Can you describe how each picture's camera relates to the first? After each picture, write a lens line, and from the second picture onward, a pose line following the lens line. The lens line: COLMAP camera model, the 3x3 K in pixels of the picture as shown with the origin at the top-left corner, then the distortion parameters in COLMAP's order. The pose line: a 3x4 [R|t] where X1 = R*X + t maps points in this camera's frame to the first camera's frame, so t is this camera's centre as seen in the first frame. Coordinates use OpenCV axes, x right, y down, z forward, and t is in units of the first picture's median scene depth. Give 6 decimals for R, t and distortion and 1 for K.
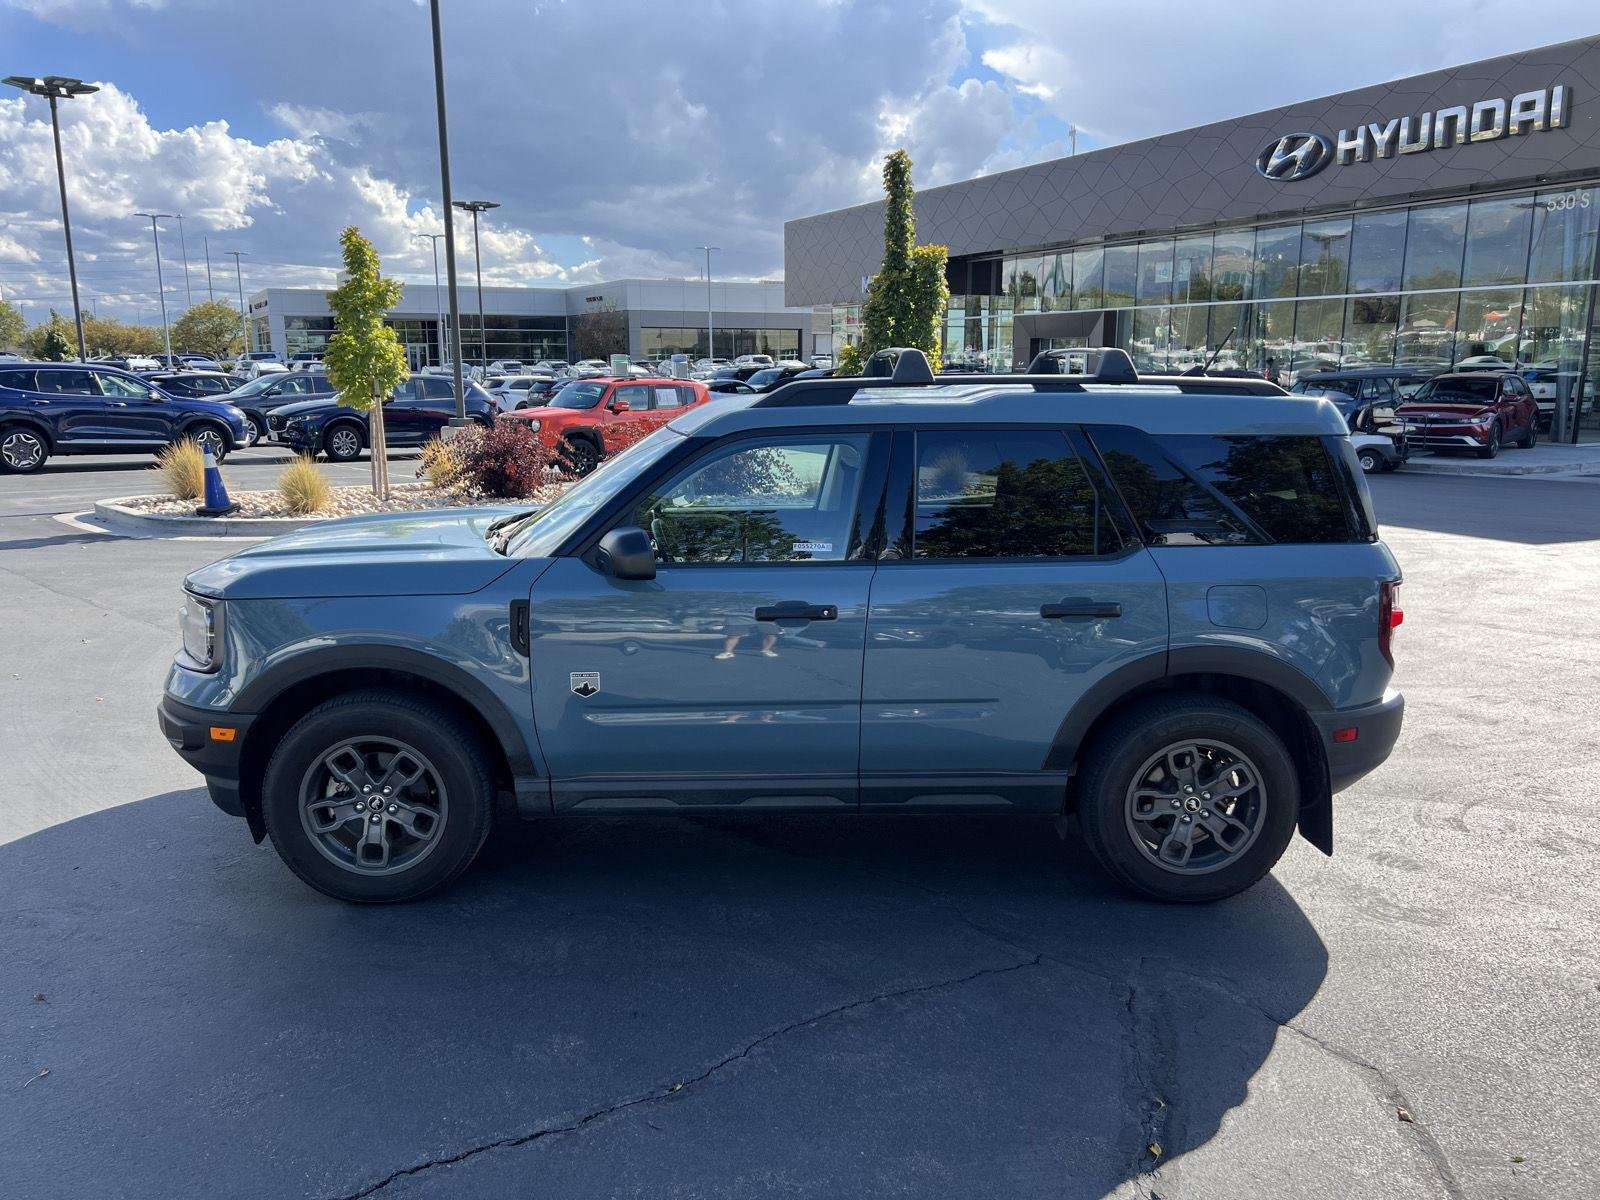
lens RADIAL K [[1236.4, 0, 772.2], [0, 1236.4, 602.2], [0, 0, 1]] dist [0.086132, -0.089031]
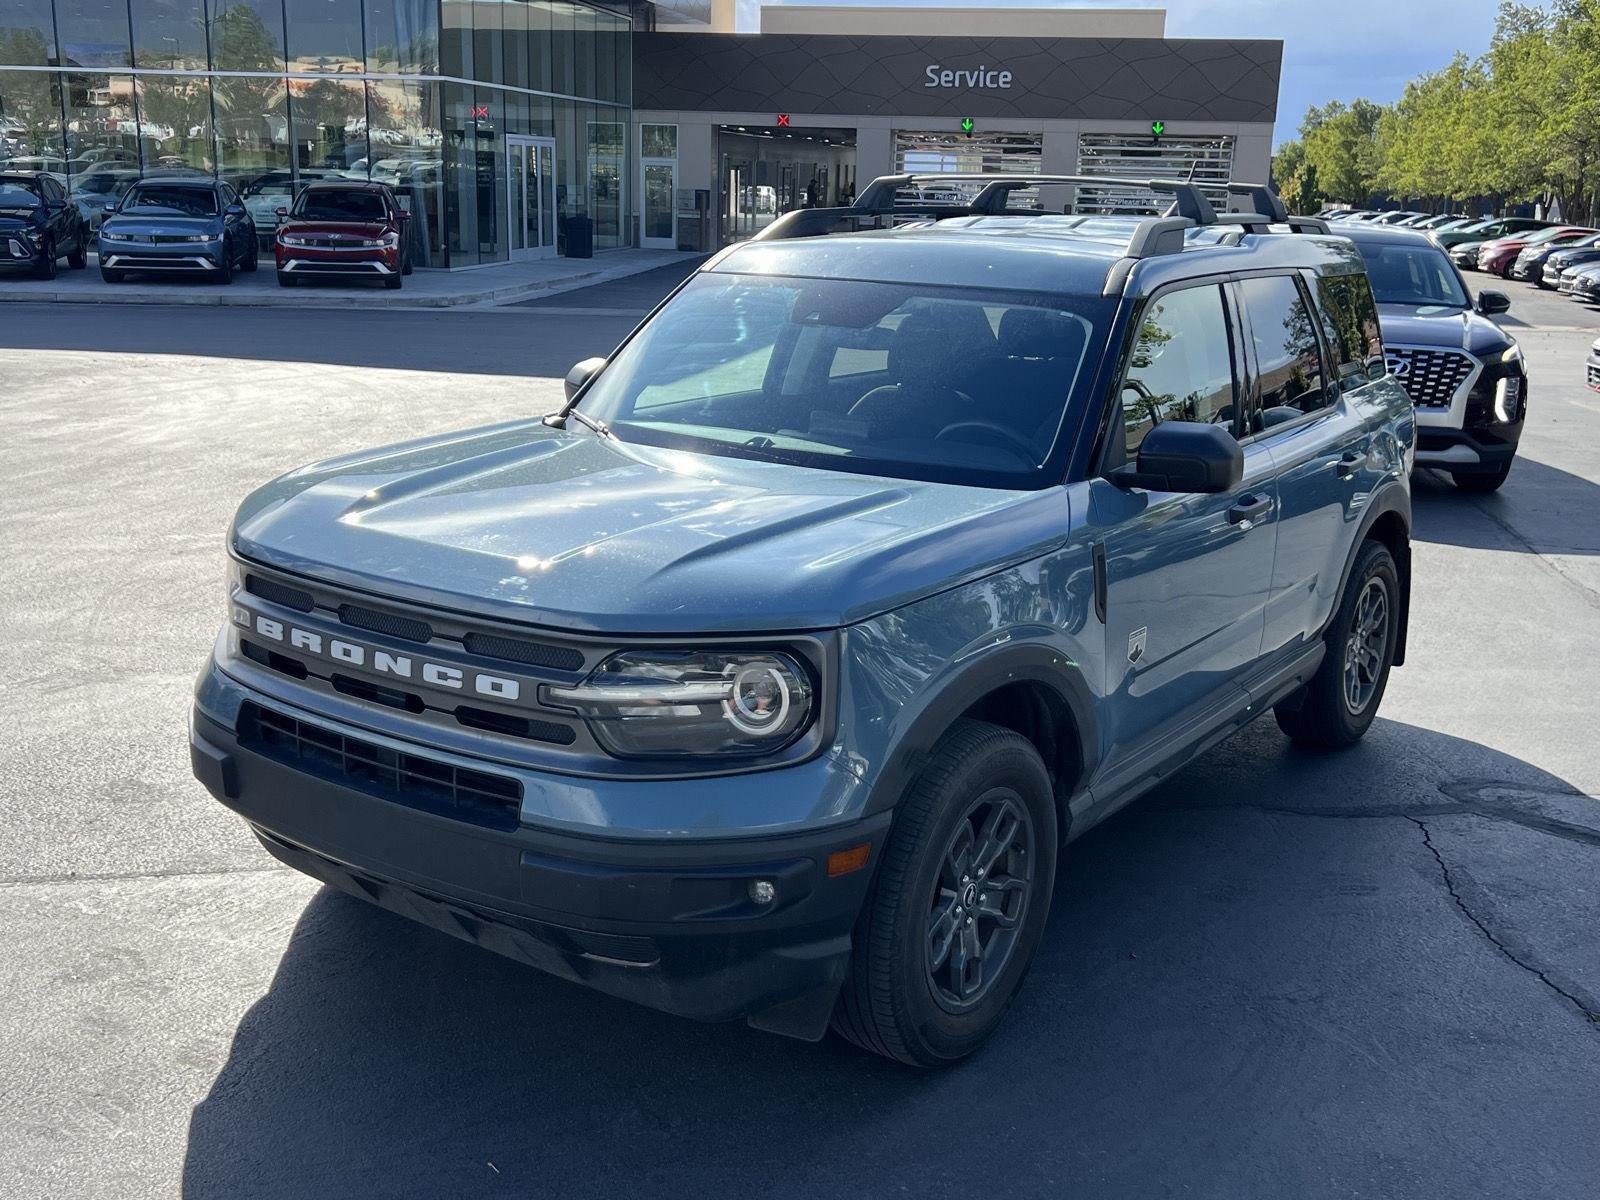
lens RADIAL K [[1757.3, 0, 790.1], [0, 1757.3, 560.0], [0, 0, 1]] dist [0.152855, -0.364279]
pose [[0.551262, -0.166533, 0.817543, -0.274690], [0.135796, 0.984720, 0.109021, -0.030842], [-0.823207, 0.050920, 0.565453, 0.139639]]
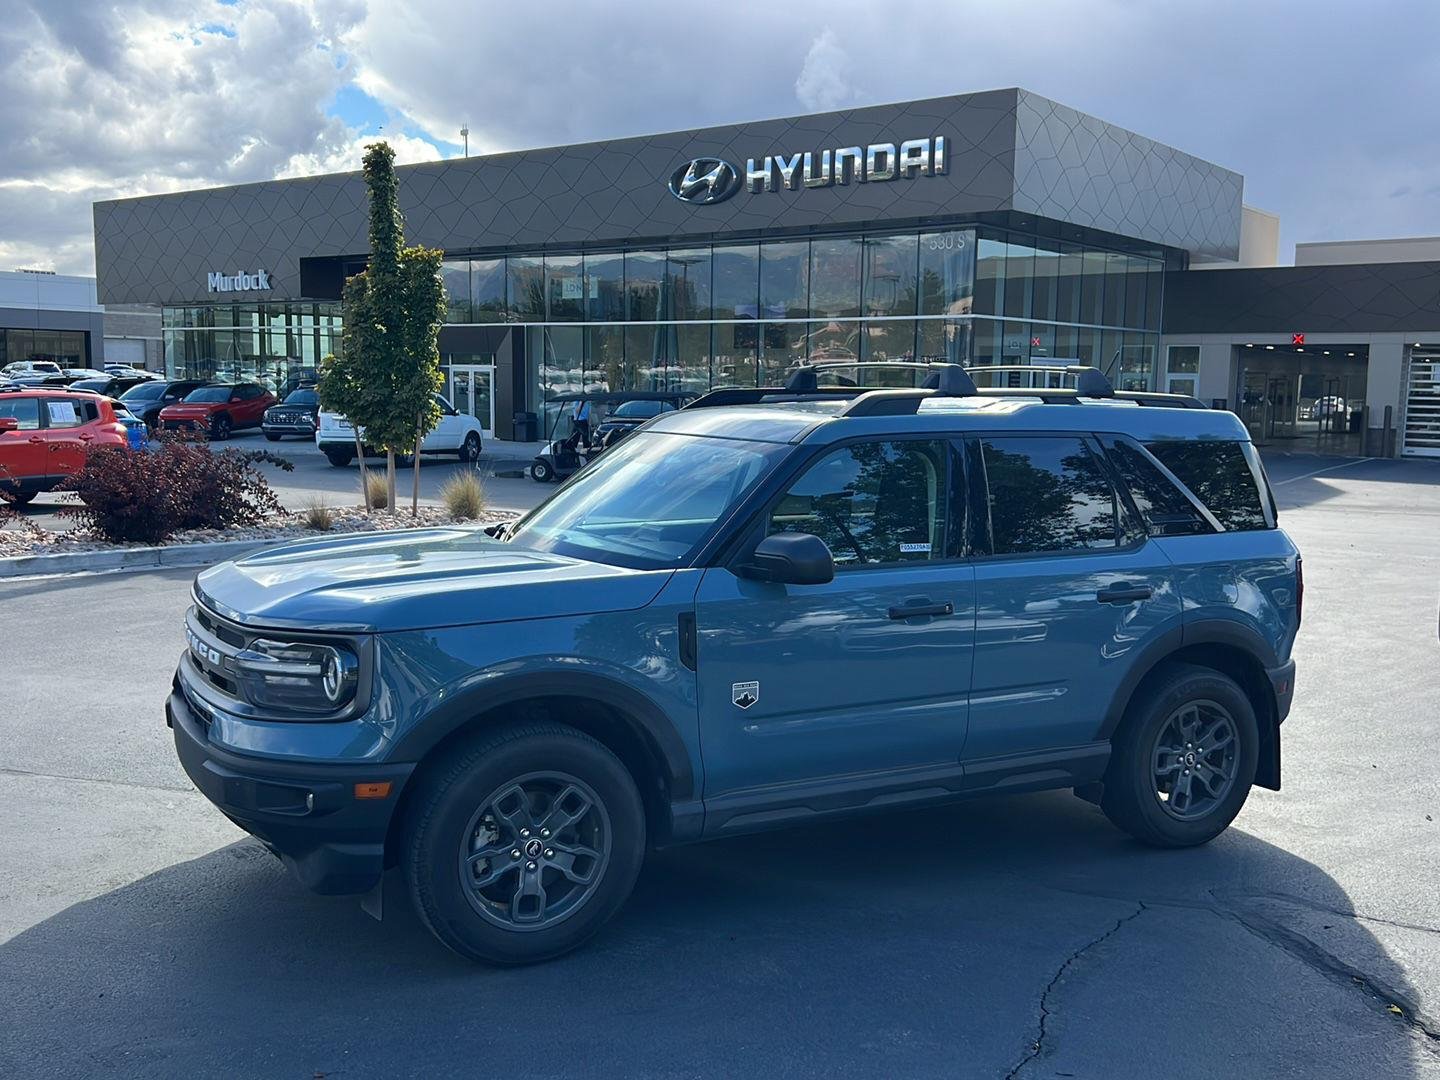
lens RADIAL K [[1455.3, 0, 679.7], [0, 1455.3, 559.6], [0, 0, 1]] dist [0.145783, -0.213724]
pose [[0.888764, -0.042515, 0.456389, -0.177698], [0.073445, 0.996033, -0.050239, 0.003179], [-0.452443, 0.078170, 0.888361, -0.003366]]
